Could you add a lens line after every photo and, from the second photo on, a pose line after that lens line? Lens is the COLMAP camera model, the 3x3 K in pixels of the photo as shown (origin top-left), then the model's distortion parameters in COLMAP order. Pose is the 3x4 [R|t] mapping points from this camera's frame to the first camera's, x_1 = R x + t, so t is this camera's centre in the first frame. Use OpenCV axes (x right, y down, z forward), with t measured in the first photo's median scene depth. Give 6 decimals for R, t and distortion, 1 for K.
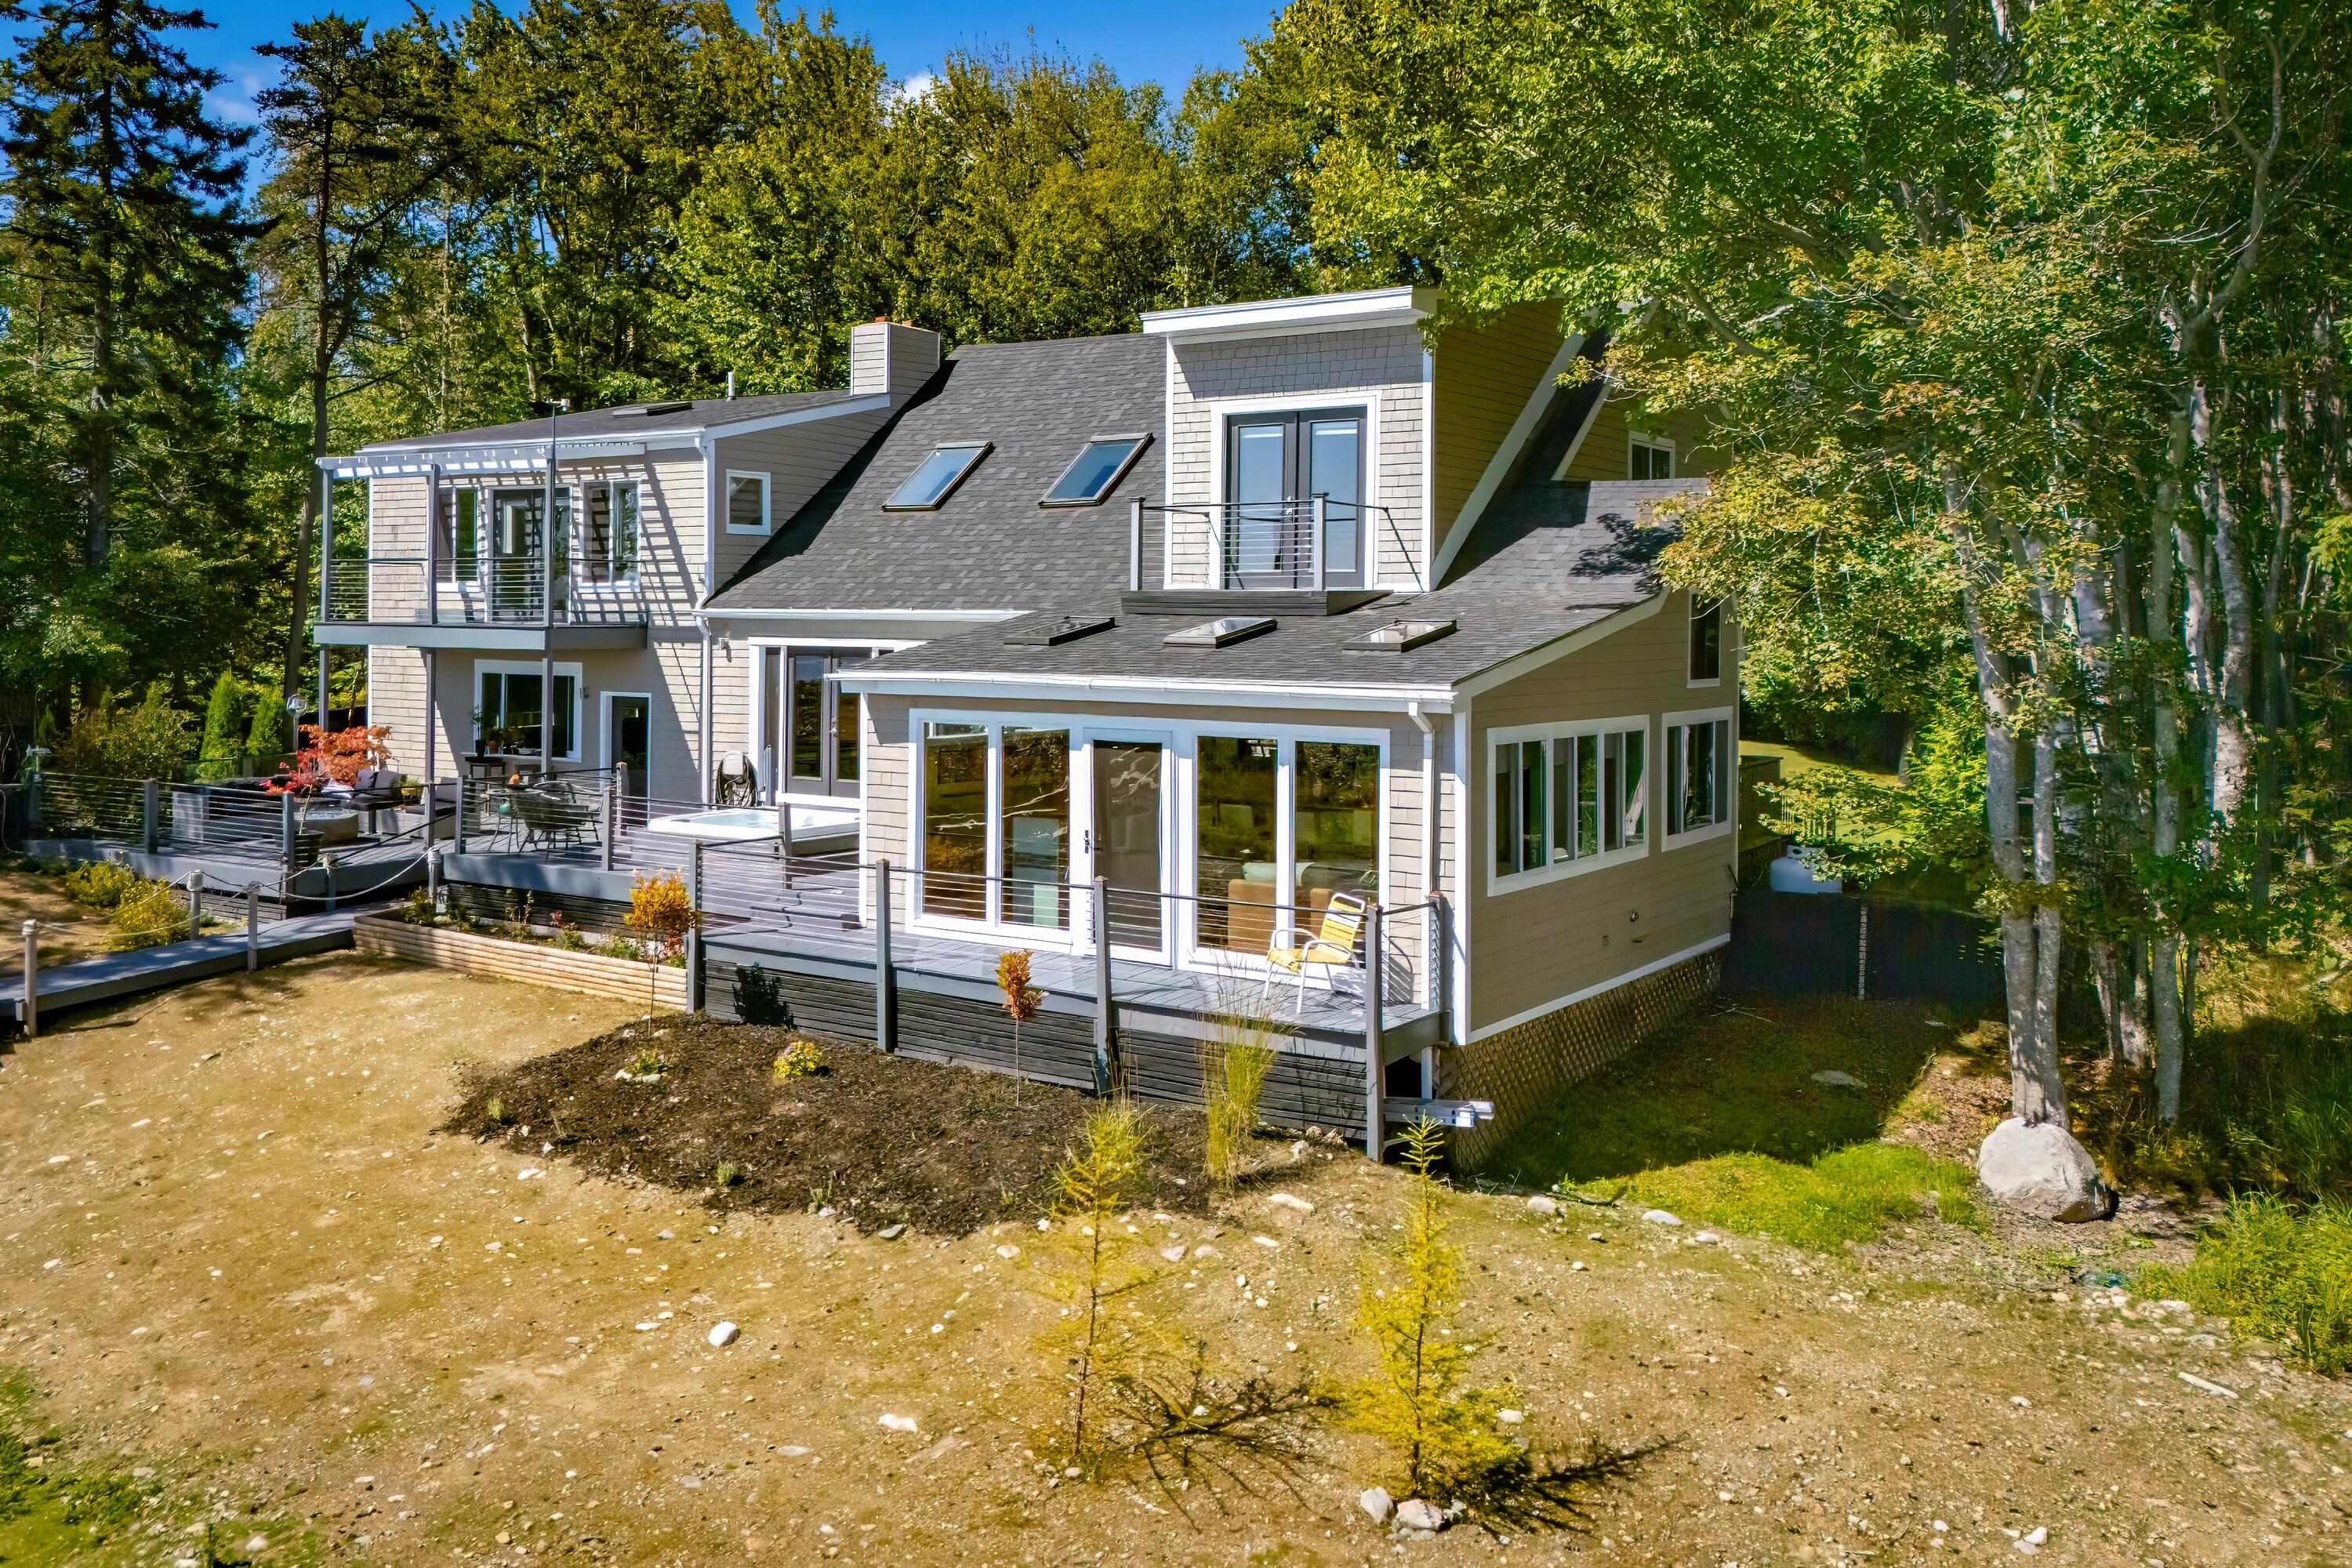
lens RADIAL K [[1974.9, 0, 1019.3], [0, 1974.9, 626.0], [0, 0, 1]] dist [0.093885, -0.069144]
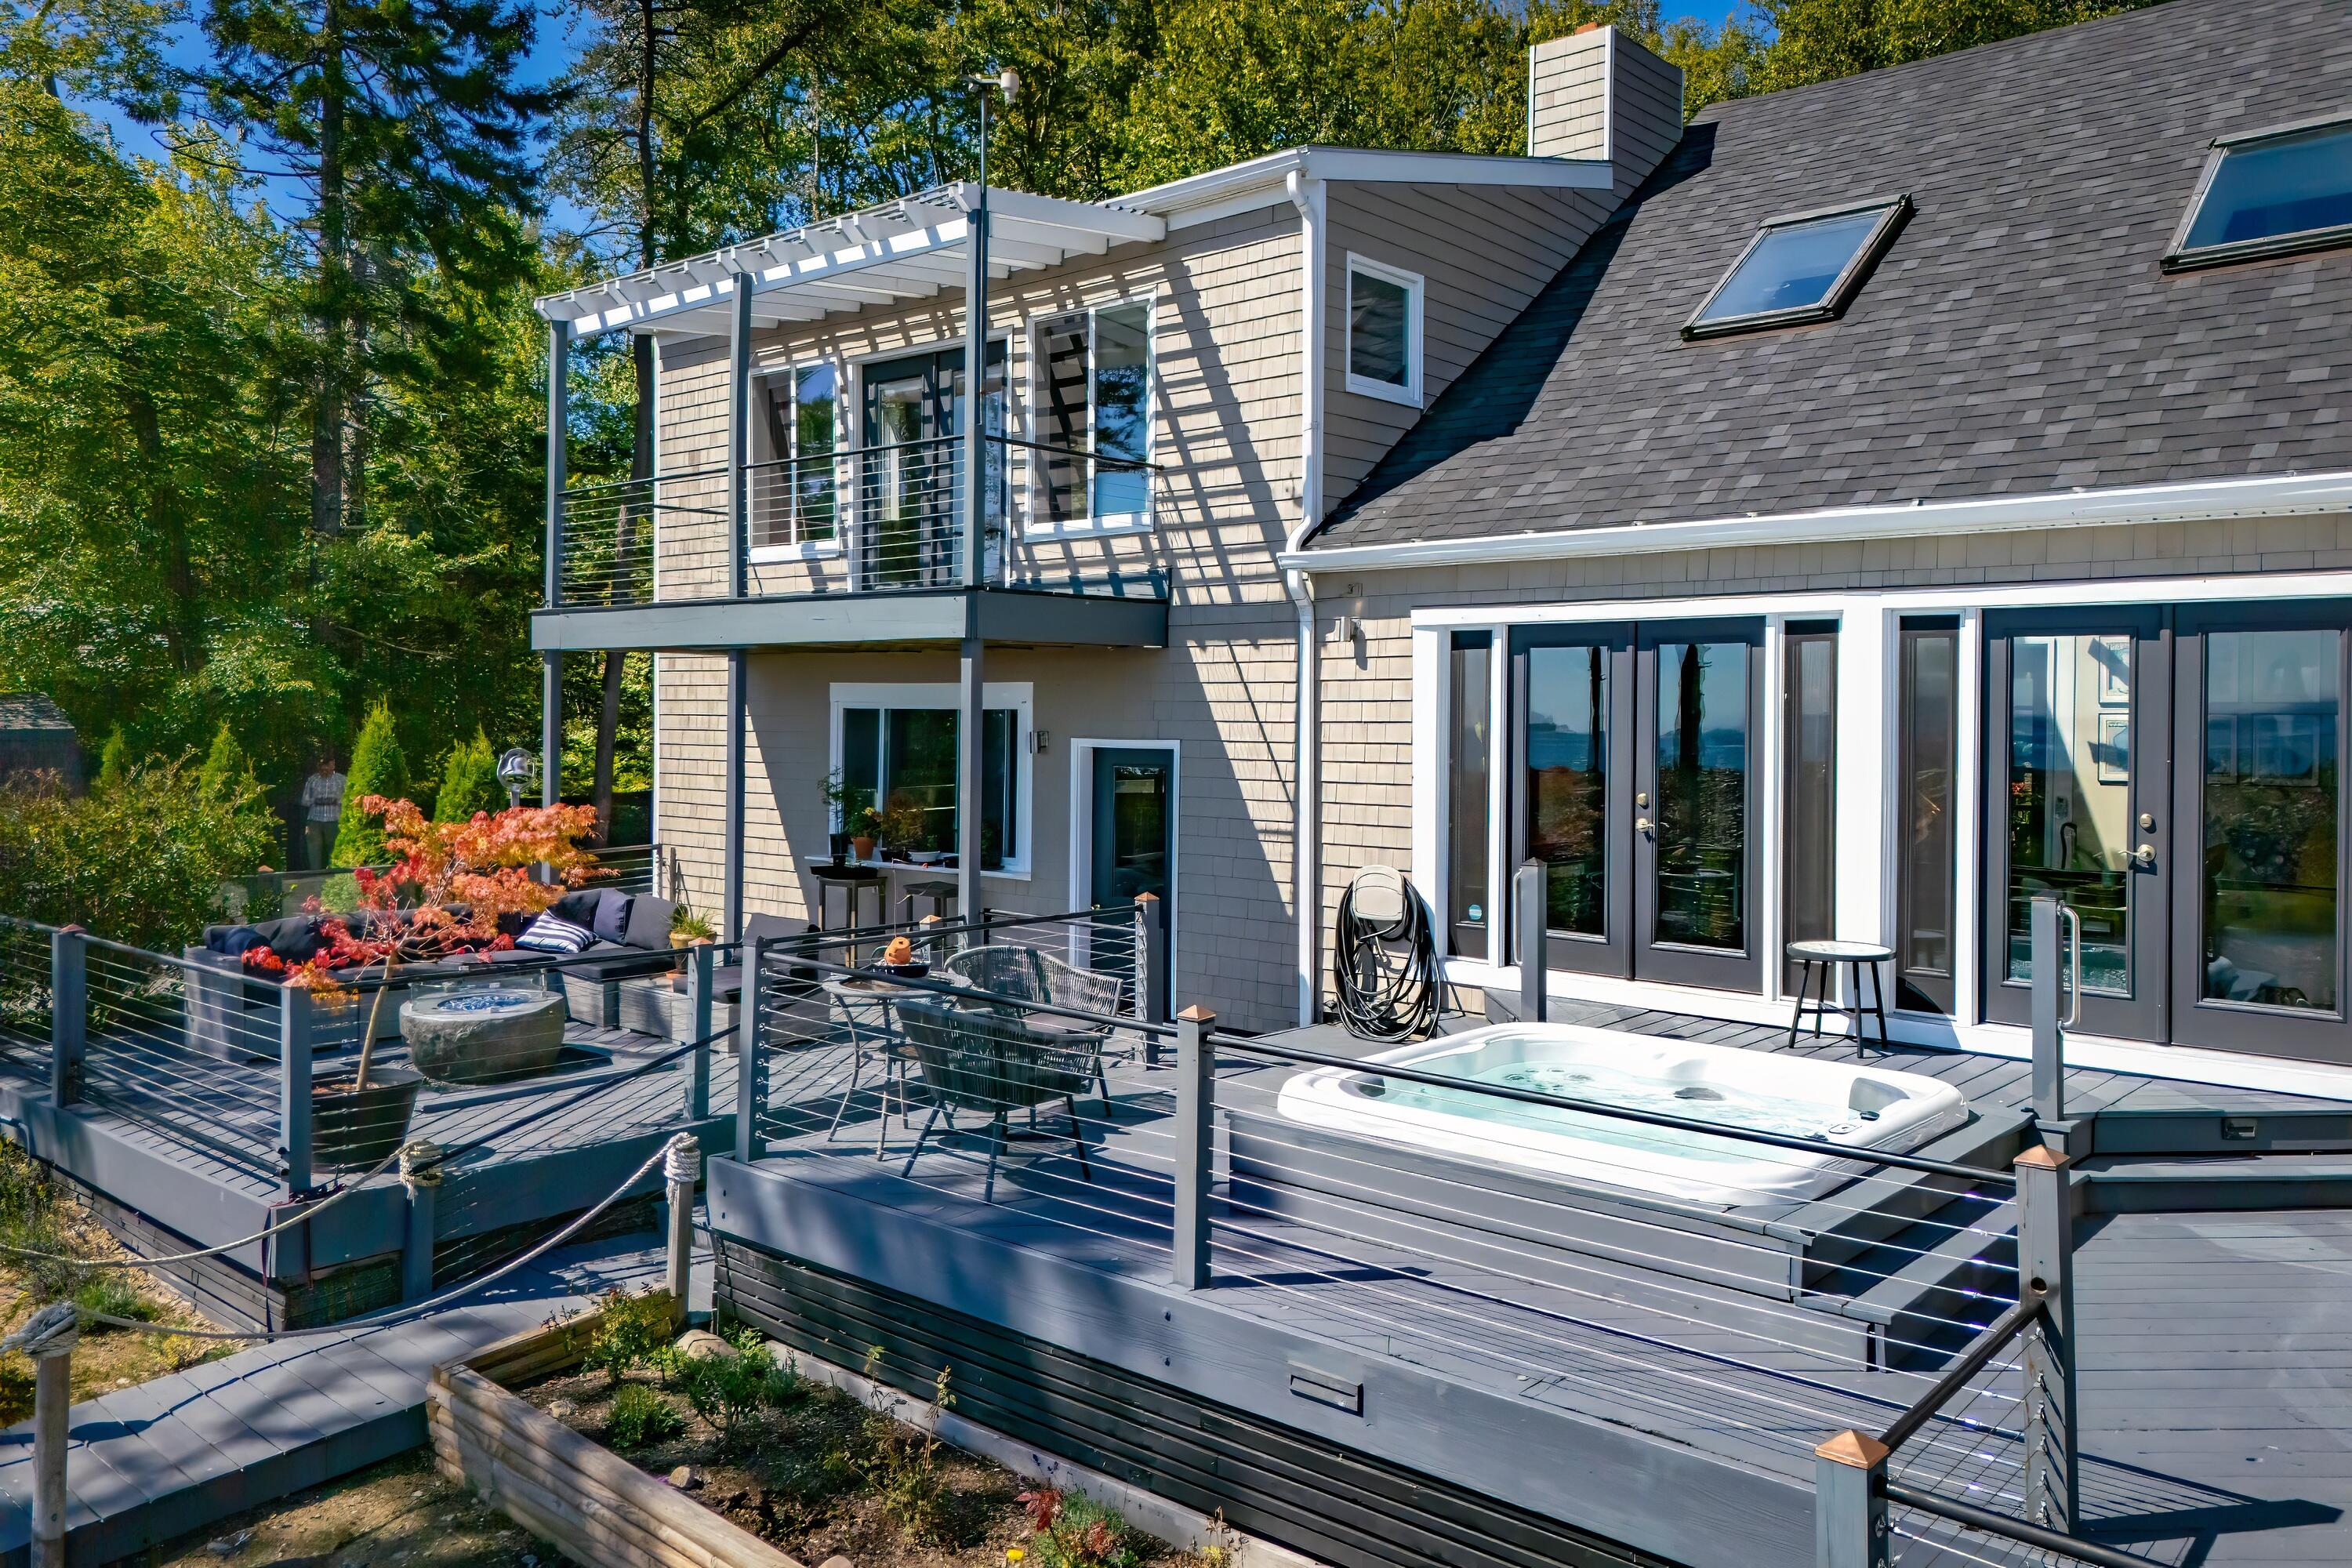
lens RADIAL K [[1727.3, 0, 1183.5], [0, 1727.3, 732.5], [0, 0, 1]] dist [0.083971, -0.076953]
pose [[0.995880, 0.000149, -0.090682, -0.166751], [0.000246, 0.999991, 0.004343, 0.033800], [0.090682, -0.004348, 0.995870, 0.663363]]
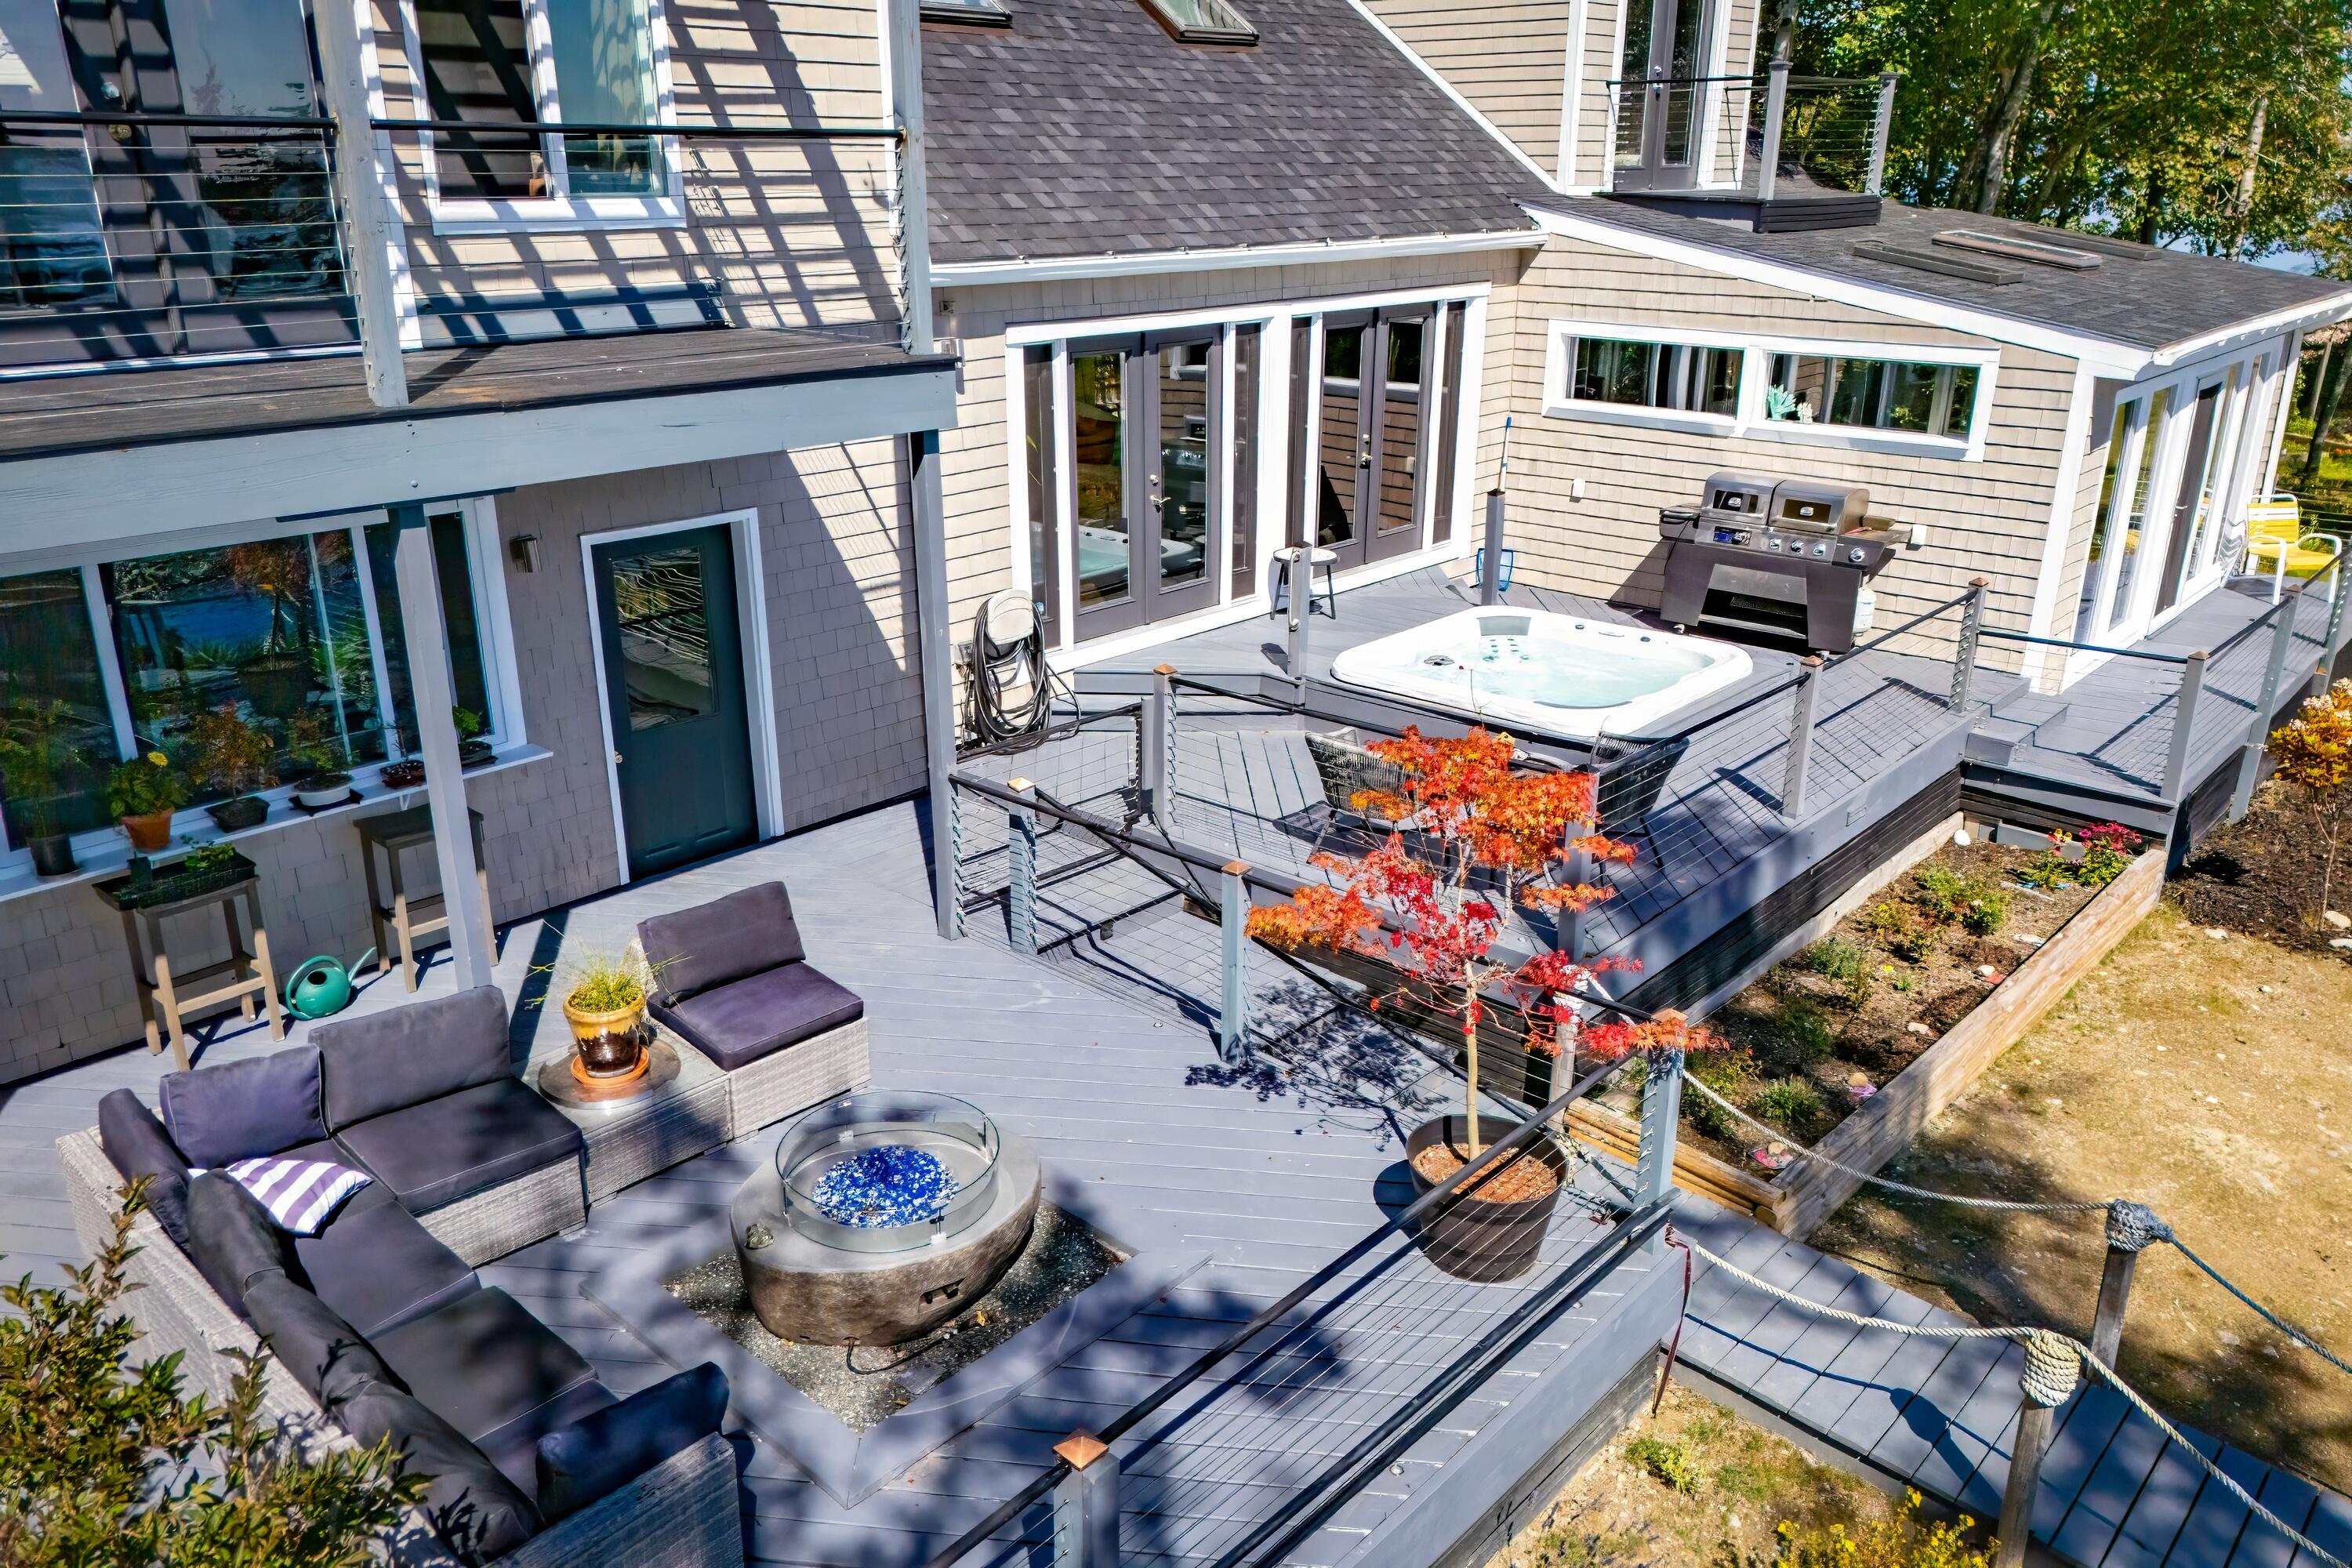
lens RADIAL K [[1727.3, 0, 1156.2], [0, 1727.3, 798.2], [0, 0, 1]] dist [0.083971, -0.076953]
pose [[0.118150, -0.347470, 0.930218, -0.577323], [0.014954, 0.937296, 0.348214, -0.033537], [-0.992883, -0.027231, 0.115938, 1.002207]]
